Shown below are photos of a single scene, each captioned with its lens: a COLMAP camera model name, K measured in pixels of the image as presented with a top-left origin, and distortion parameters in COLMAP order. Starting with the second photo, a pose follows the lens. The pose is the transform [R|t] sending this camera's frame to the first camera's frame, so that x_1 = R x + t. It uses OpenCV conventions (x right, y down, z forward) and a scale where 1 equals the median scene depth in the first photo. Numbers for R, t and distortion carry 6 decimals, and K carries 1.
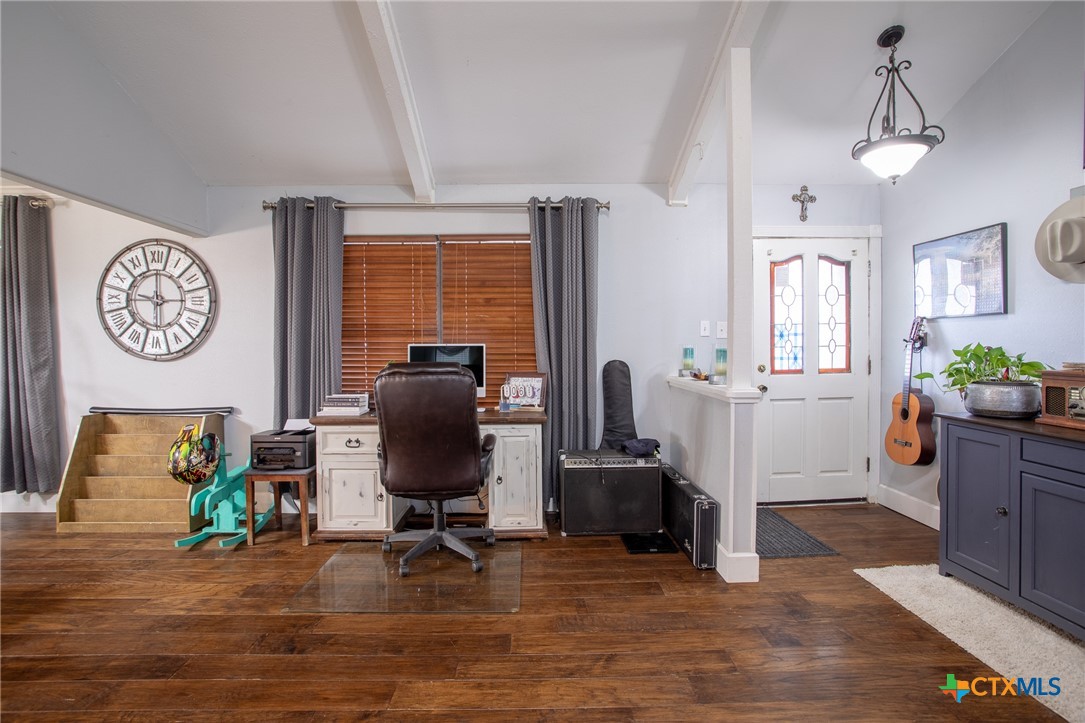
lens RADIAL K [[523.8, 0, 537.8], [0, 523.8, 353.7], [0, 0, 1]] dist [-0.065882, 0.023326]
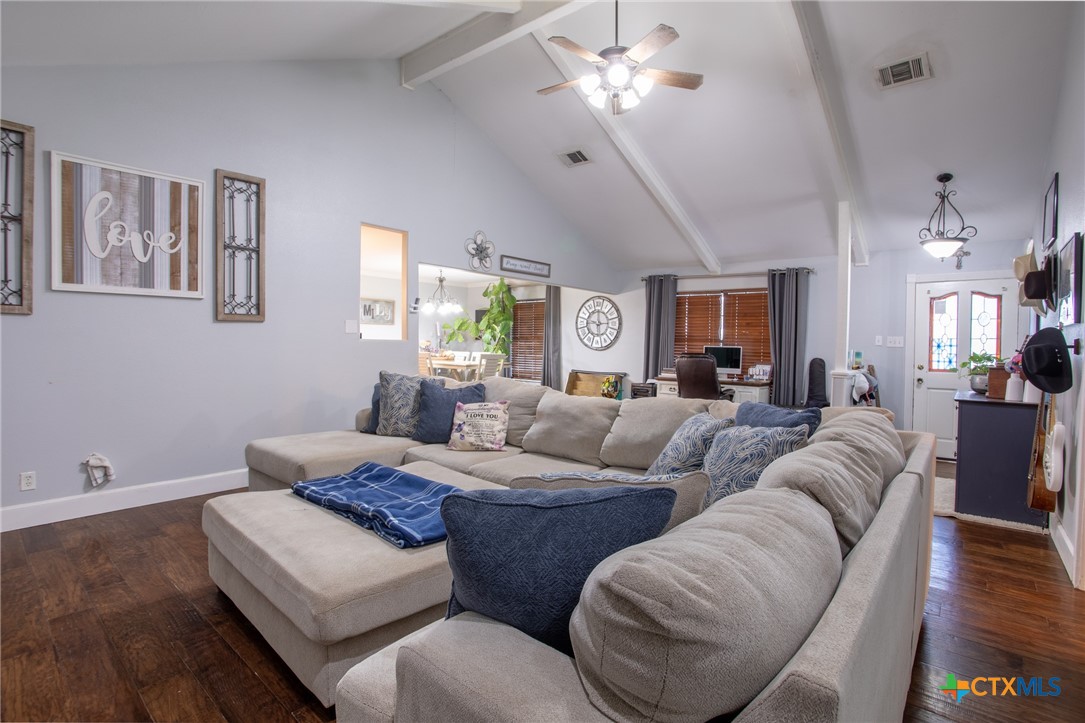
lens RADIAL K [[523.8, 0, 548.0], [0, 523.8, 356.0], [0, 0, 1]] dist [-0.065882, 0.023326]
pose [[0.759590, 0.036484, -0.649378, 0.592851], [-0.039841, 0.999161, 0.009533, 0.026038], [0.649181, 0.018631, 0.760406, -0.903759]]
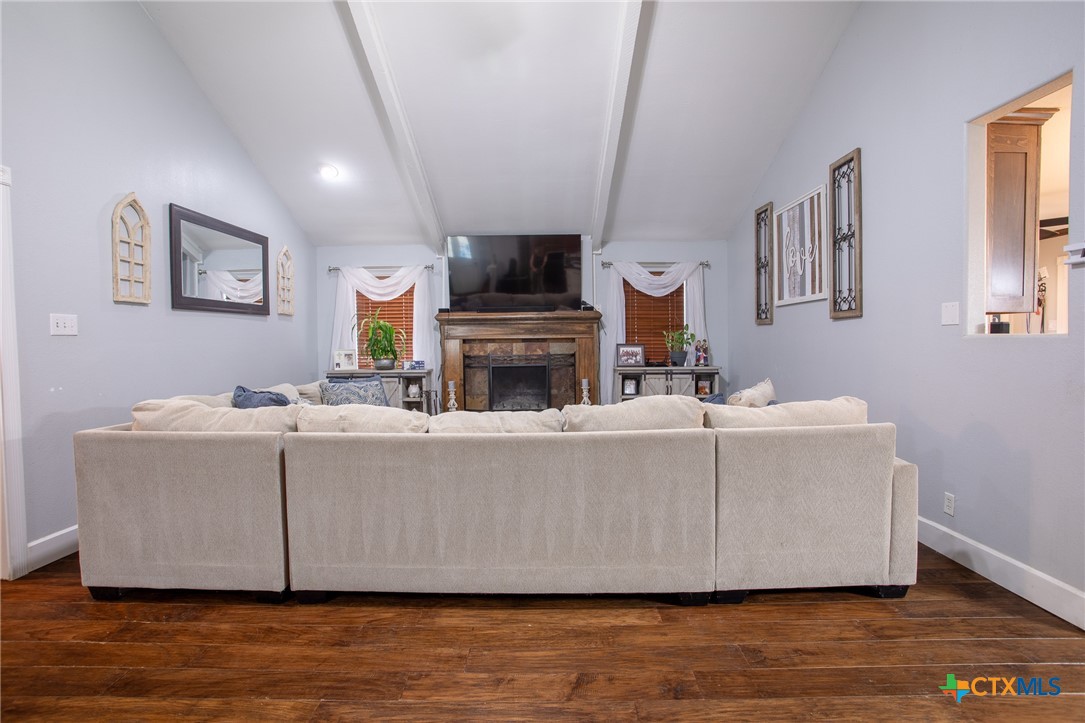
lens RADIAL K [[523.8, 0, 541.3], [0, 523.8, 353.9], [0, 0, 1]] dist [-0.065882, 0.023326]
pose [[-0.999338, 0.016465, 0.032450, -0.061907], [0.018303, 0.998197, 0.057171, -0.010349], [-0.031450, 0.057727, -0.997837, 0.517261]]
